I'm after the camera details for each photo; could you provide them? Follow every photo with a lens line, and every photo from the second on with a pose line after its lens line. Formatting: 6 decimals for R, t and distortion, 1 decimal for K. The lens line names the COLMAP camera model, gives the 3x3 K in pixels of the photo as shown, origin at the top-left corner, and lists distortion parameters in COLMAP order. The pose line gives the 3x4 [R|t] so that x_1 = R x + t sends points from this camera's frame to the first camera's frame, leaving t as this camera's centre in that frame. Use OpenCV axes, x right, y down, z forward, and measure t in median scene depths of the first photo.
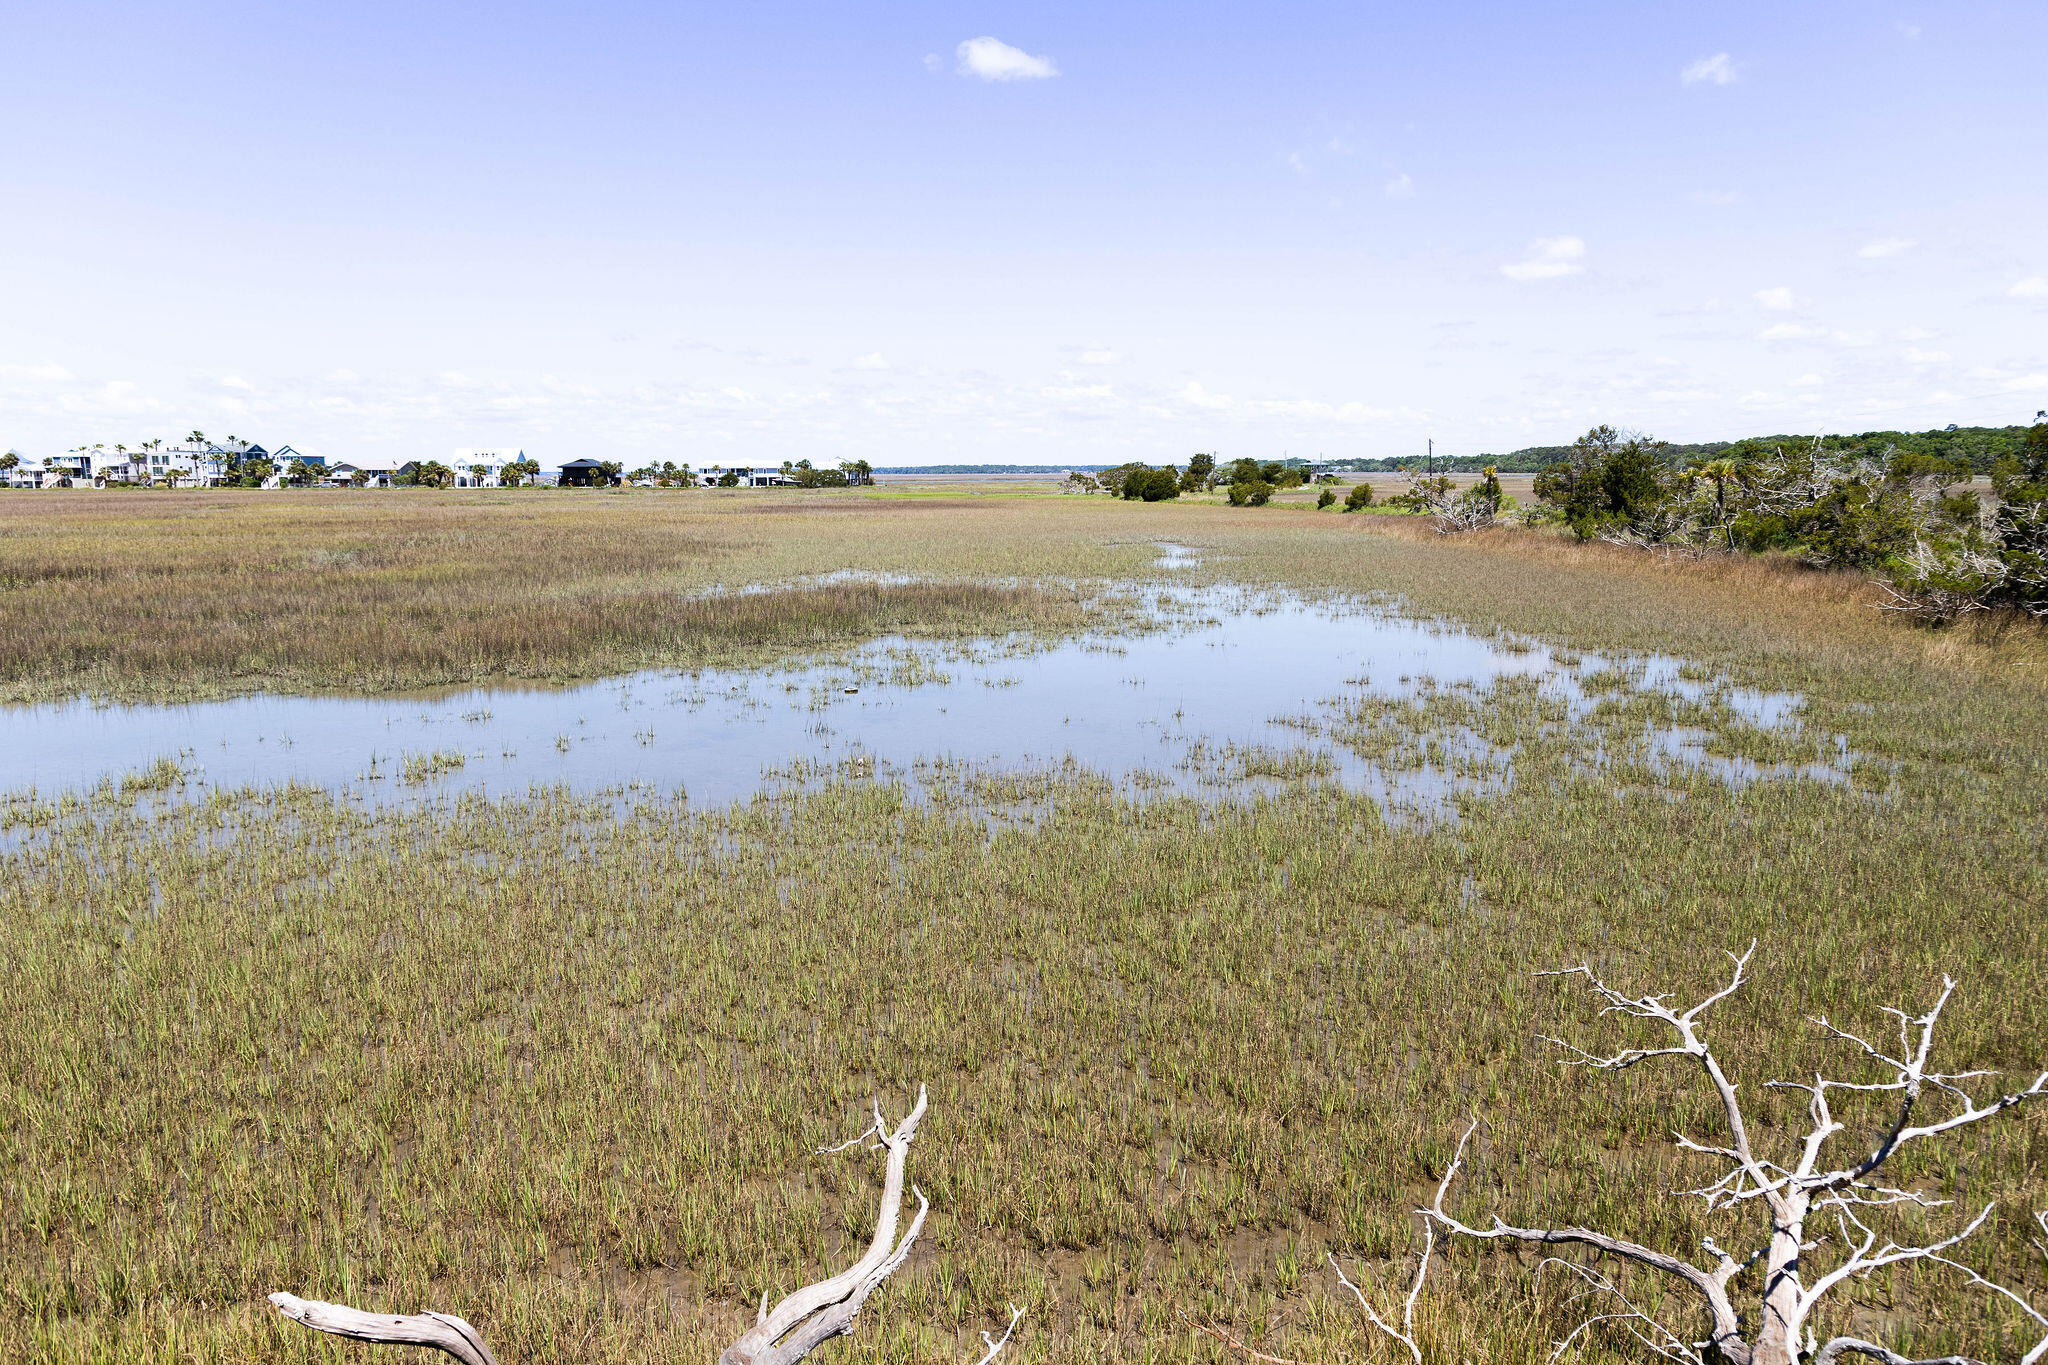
lens RADIAL K [[1421.9, 0, 1032.8], [0, 1421.9, 695.2], [0, 0, 1]] dist [0.012400, 0.007349]
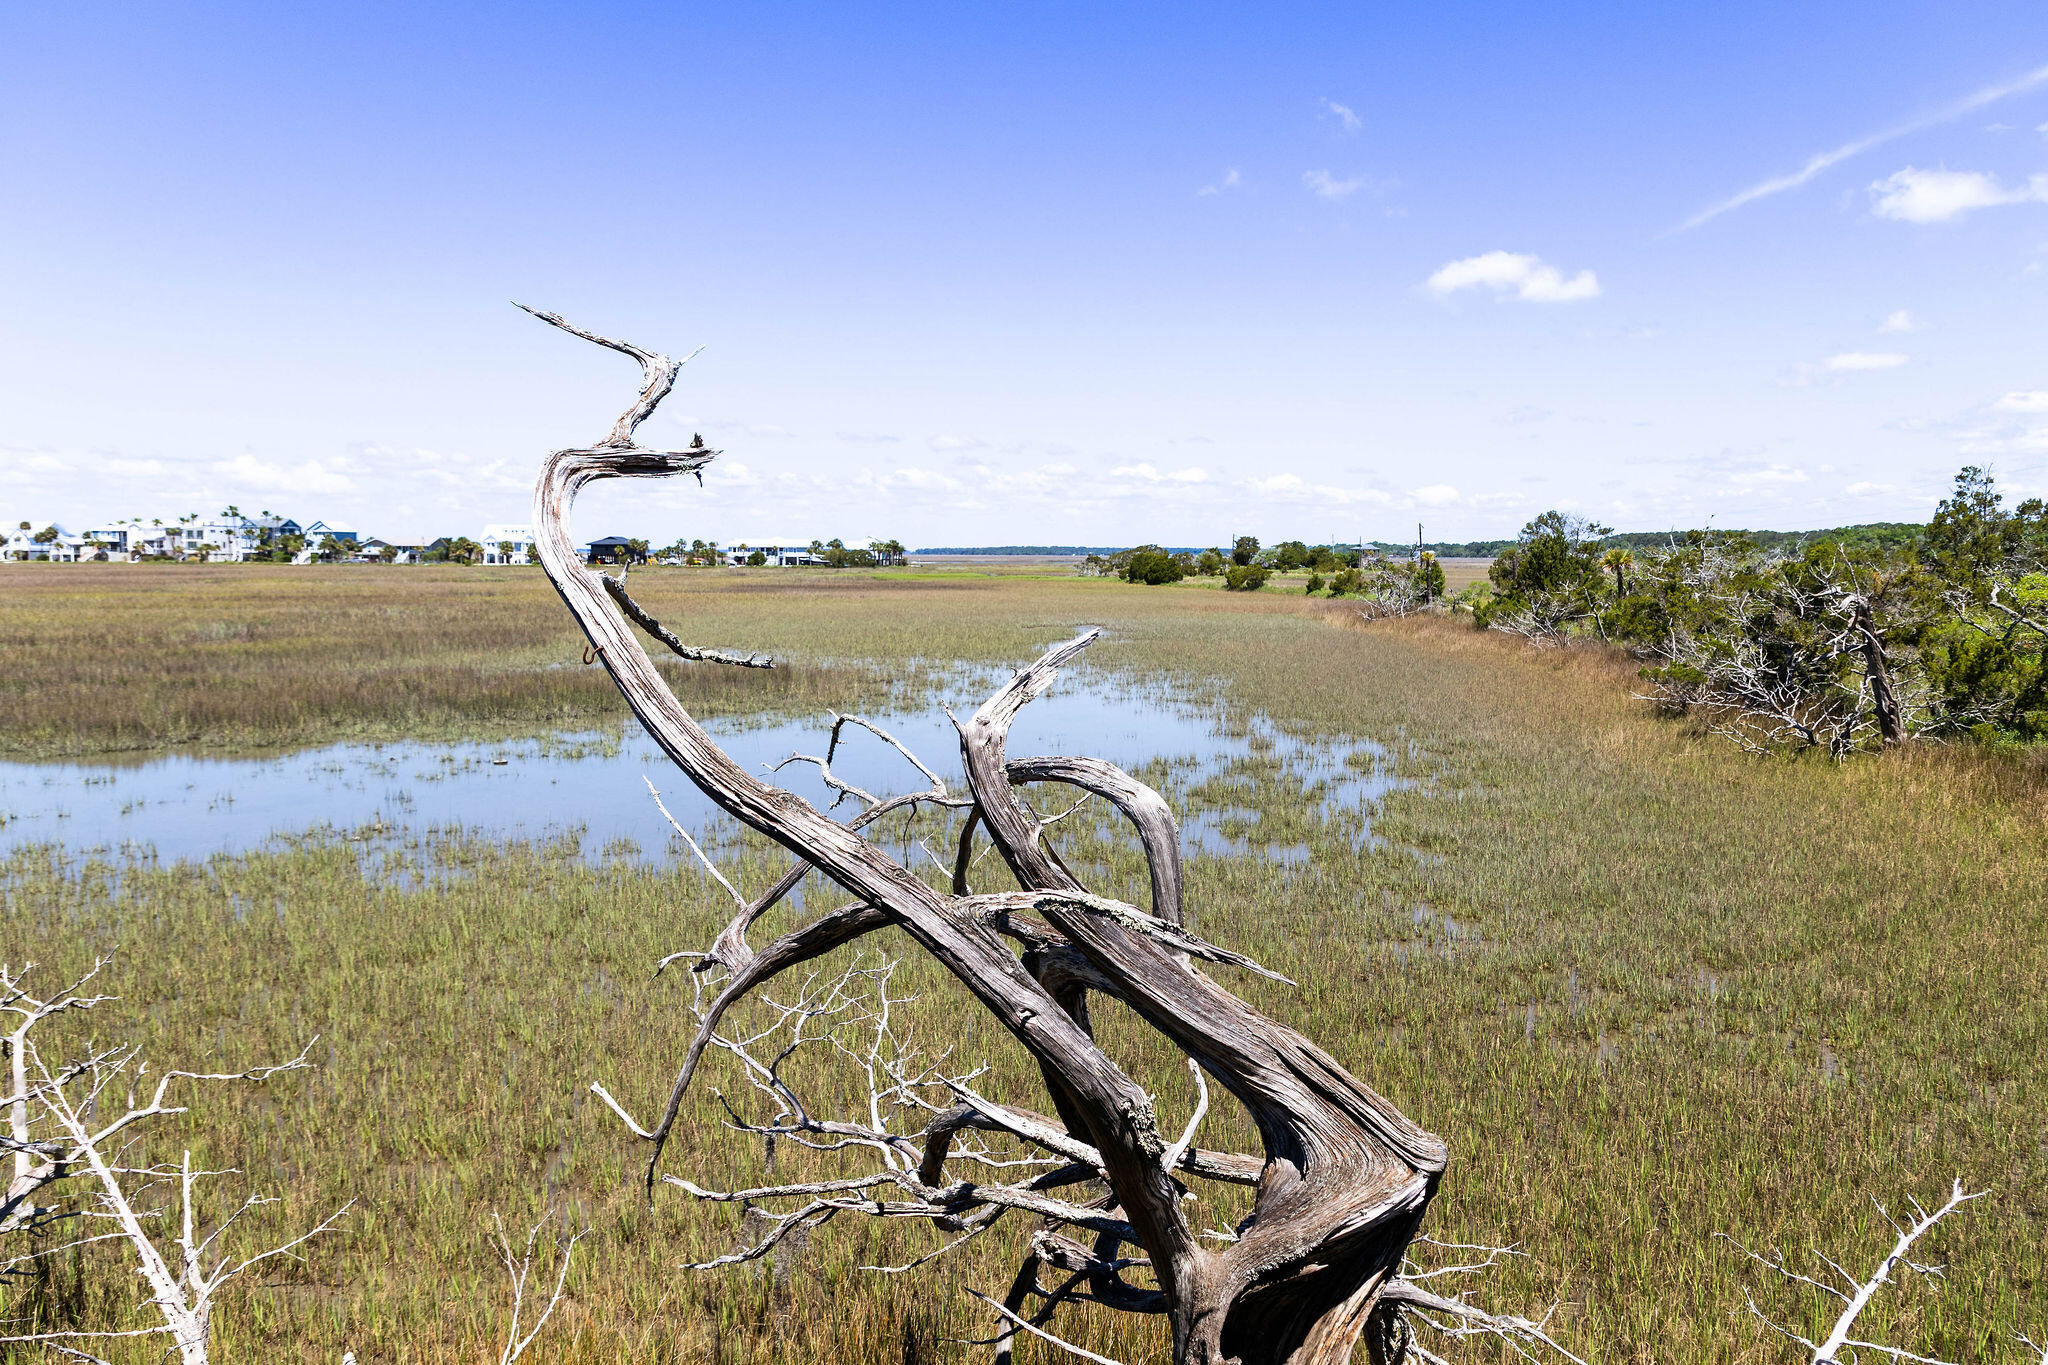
lens RADIAL K [[1476.2, 0, 1010.1], [0, 1476.2, 683.6], [0, 0, 1]] dist [0.024269, 0.002955]
pose [[0.998674, 0.013345, -0.049717, 0.264850], [-0.016681, 0.997592, -0.067316, 0.005160], [0.048699, 0.068056, 0.996492, -0.038673]]
